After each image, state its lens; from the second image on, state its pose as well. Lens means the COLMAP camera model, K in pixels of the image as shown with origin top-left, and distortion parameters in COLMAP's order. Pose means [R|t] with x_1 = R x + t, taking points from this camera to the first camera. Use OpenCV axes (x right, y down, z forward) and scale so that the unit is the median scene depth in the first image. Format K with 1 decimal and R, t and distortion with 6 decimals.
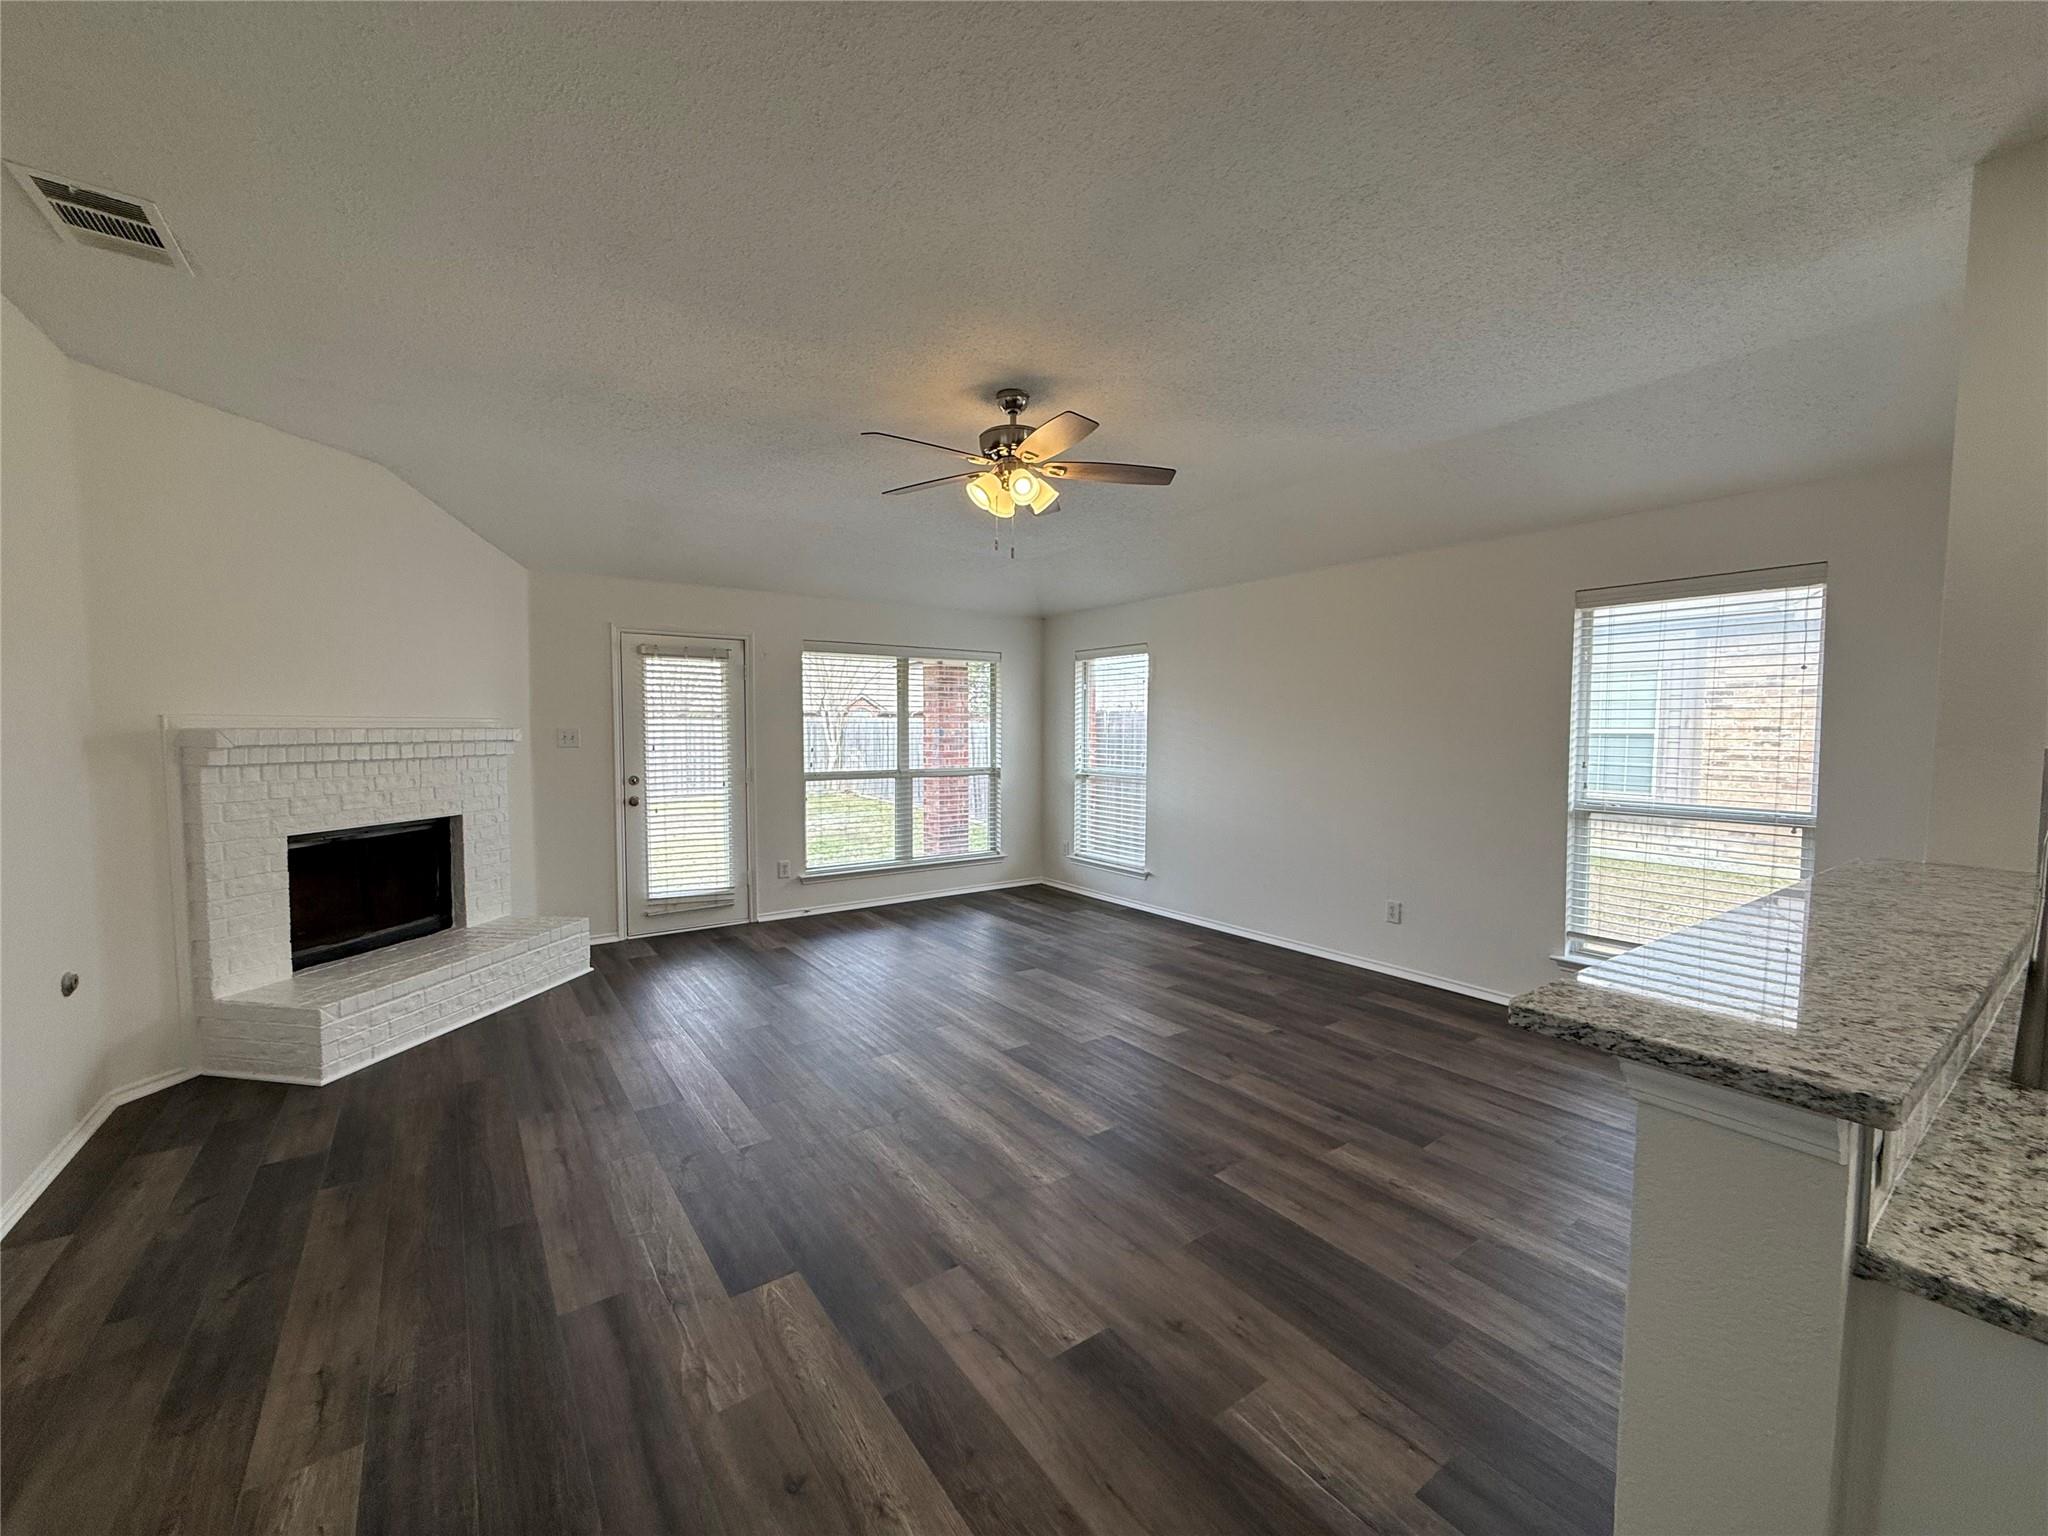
lens RADIAL K [[813.1, 0, 1018.9], [0, 813.1, 769.5], [0, 0, 1]] dist [0.003404, 0.000133]
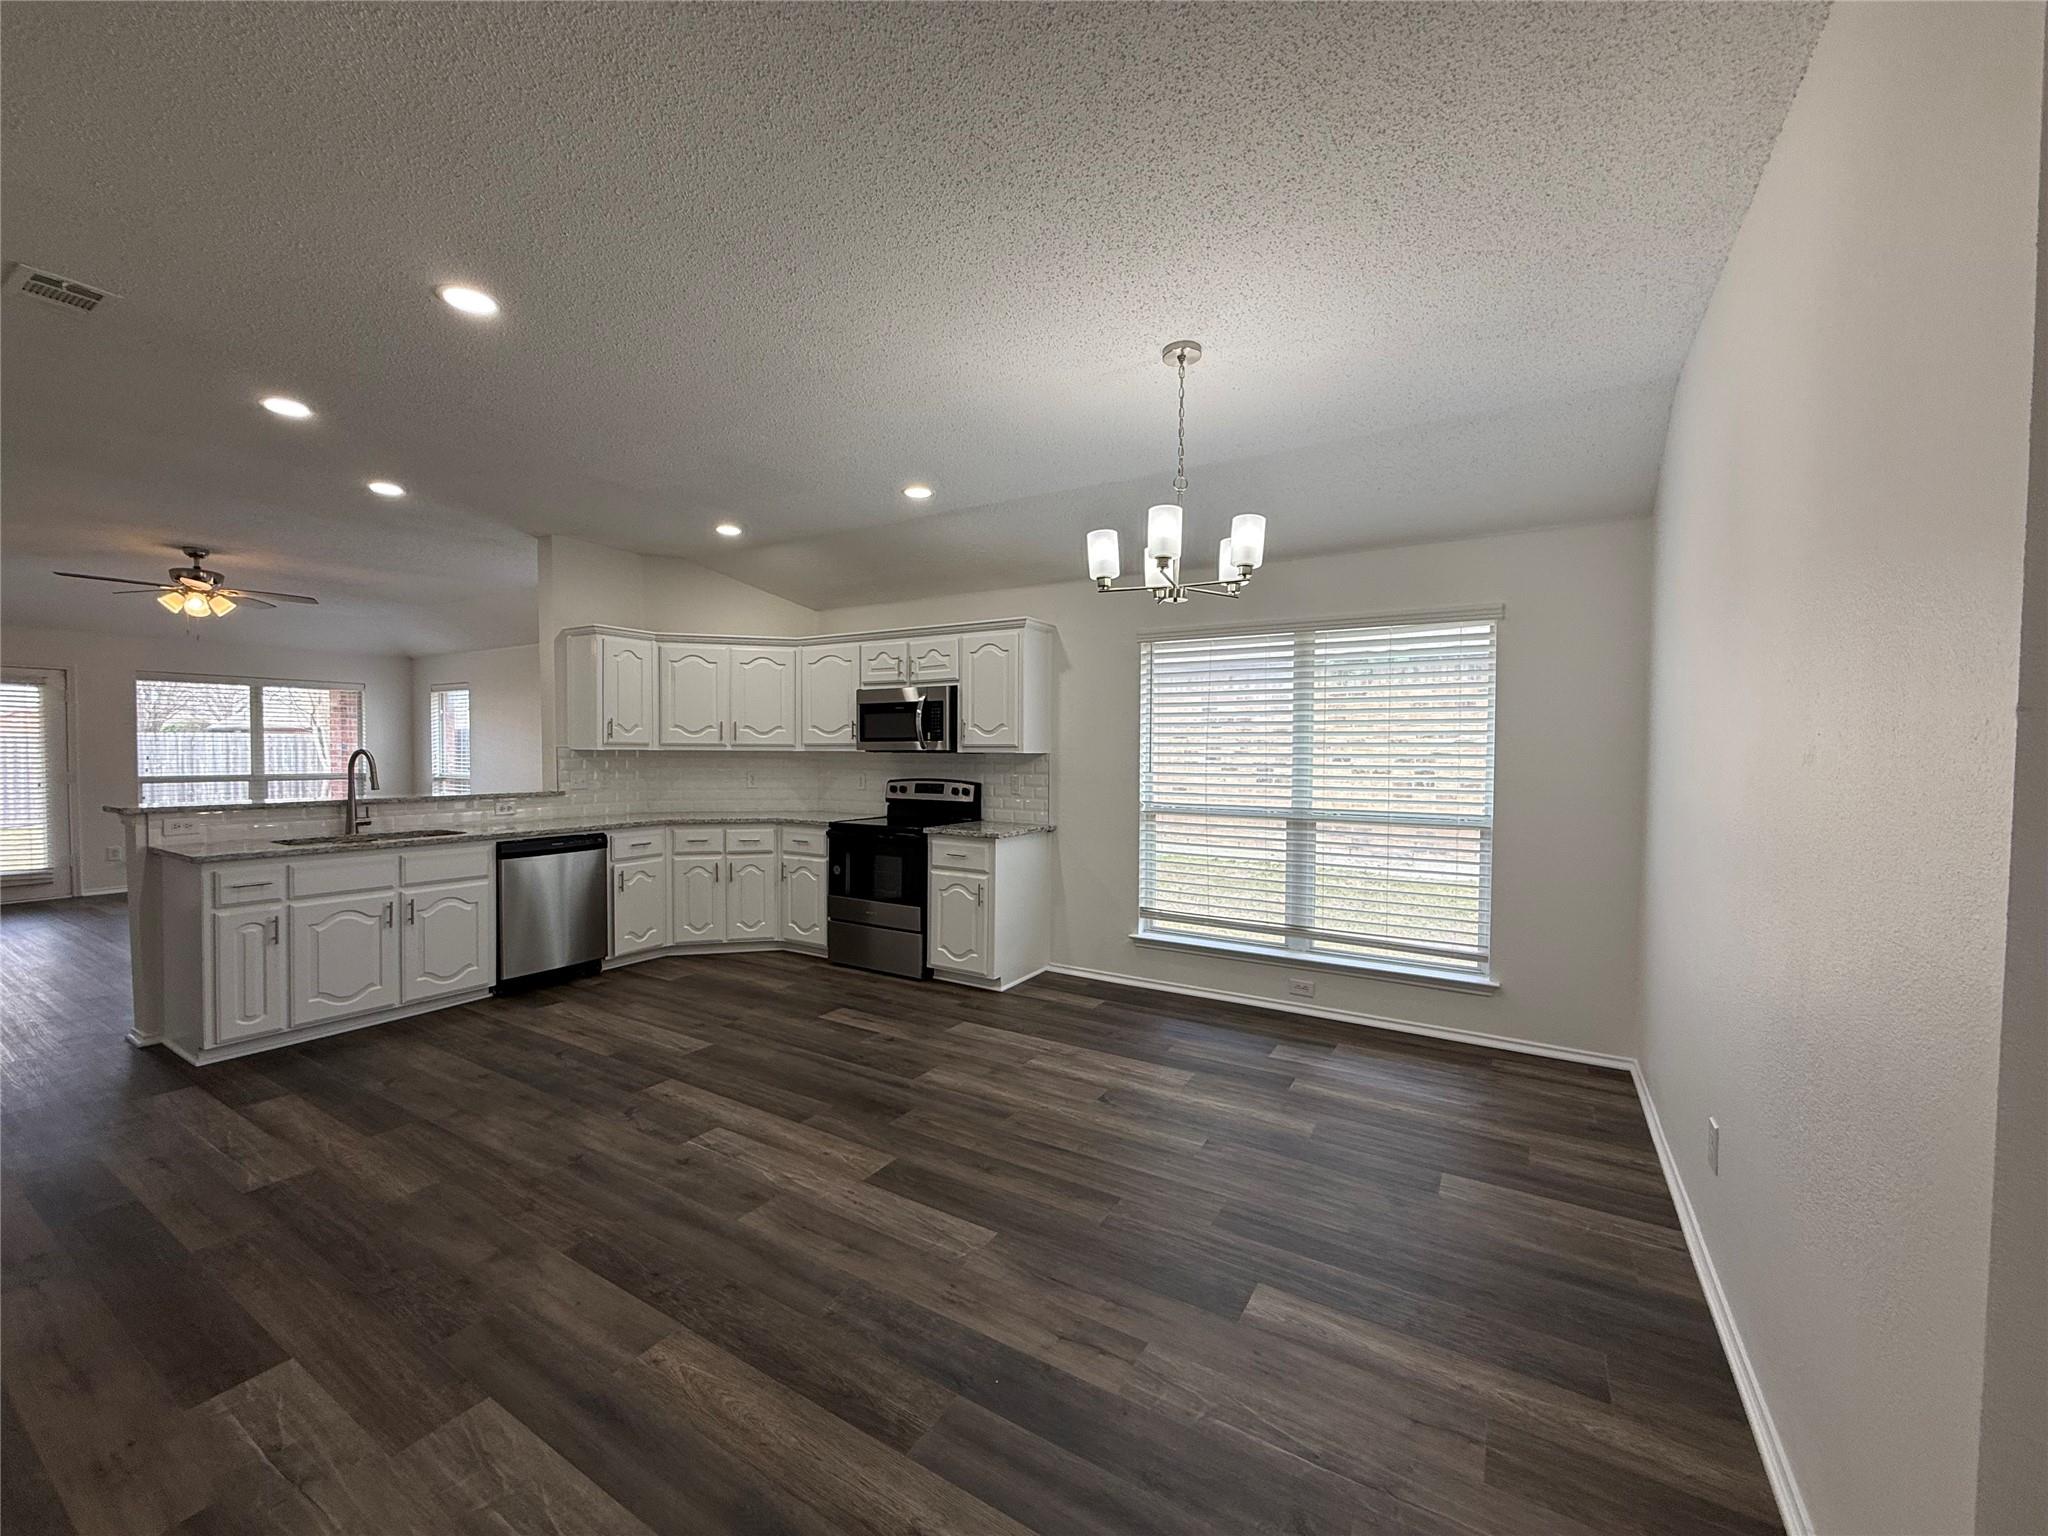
lens RADIAL K [[813.1, 0, 1029.9], [0, 813.1, 777.3], [0, 0, 1]] dist [0.003404, 0.000133]
pose [[0.920404, -0.012031, 0.390783, 0.538577], [0.017270, 0.999802, -0.009894, 0.043787], [-0.390587, 0.015855, 0.920429, -0.736851]]
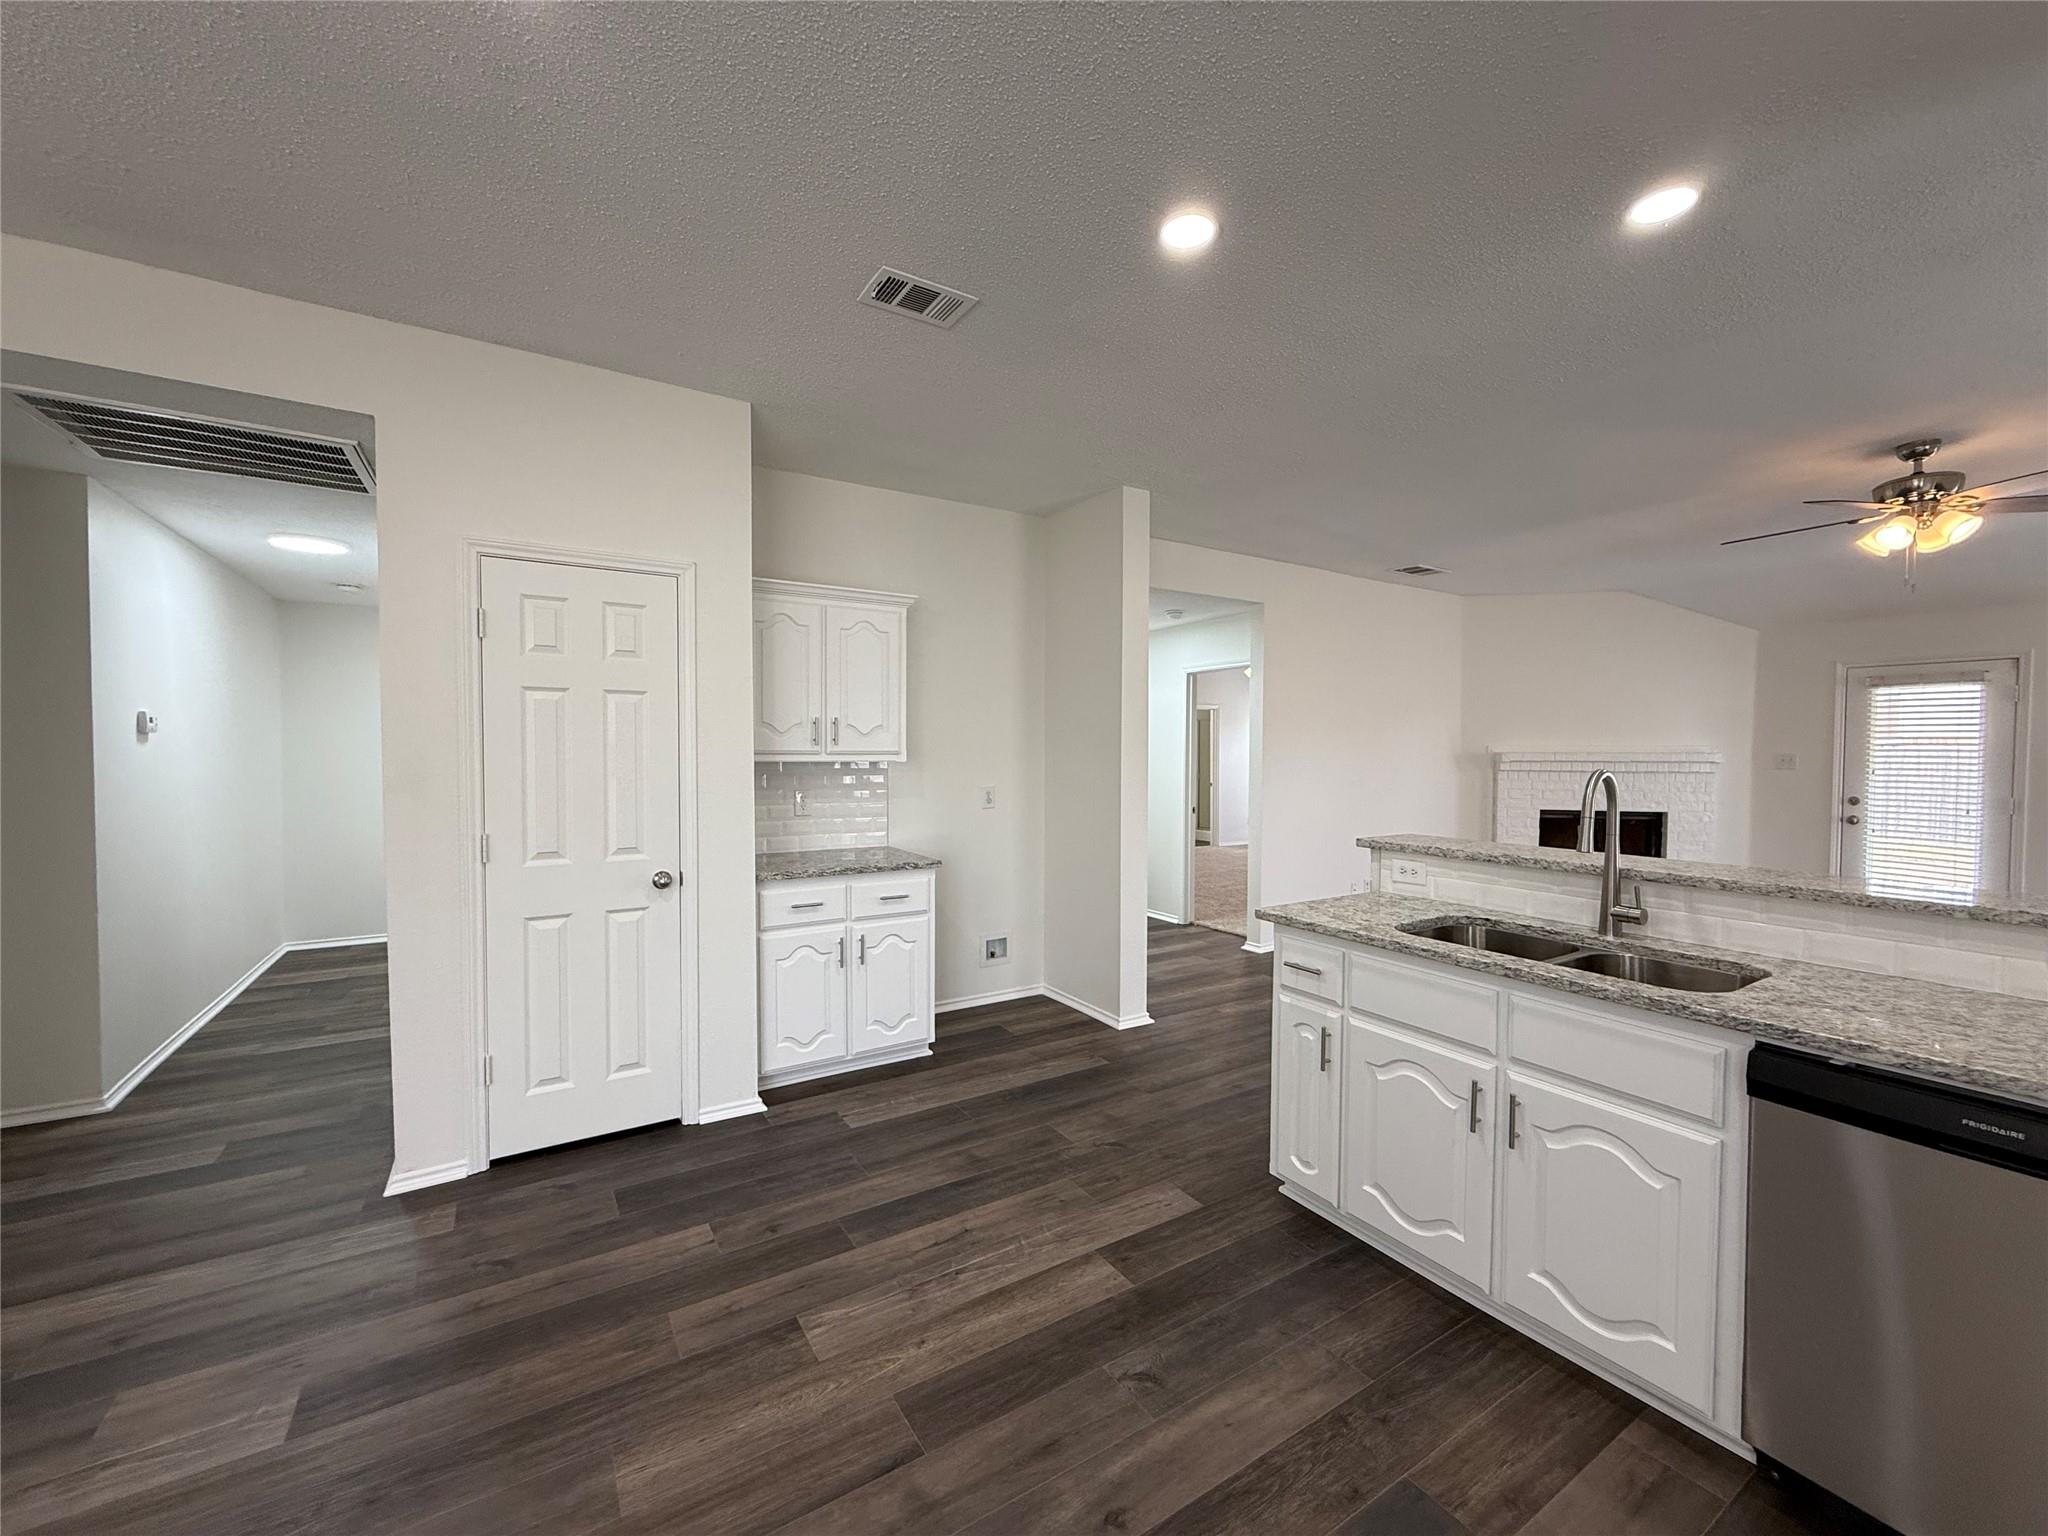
lens RADIAL K [[813.1, 0, 1018.9], [0, 813.1, 770.1], [0, 0, 1]] dist [0.003404, 0.000133]
pose [[-0.062871, 0.023091, -0.997754, 0.659115], [-0.055488, 0.998105, 0.026596, 0.004713], [0.996478, 0.057036, -0.061471, -0.053252]]
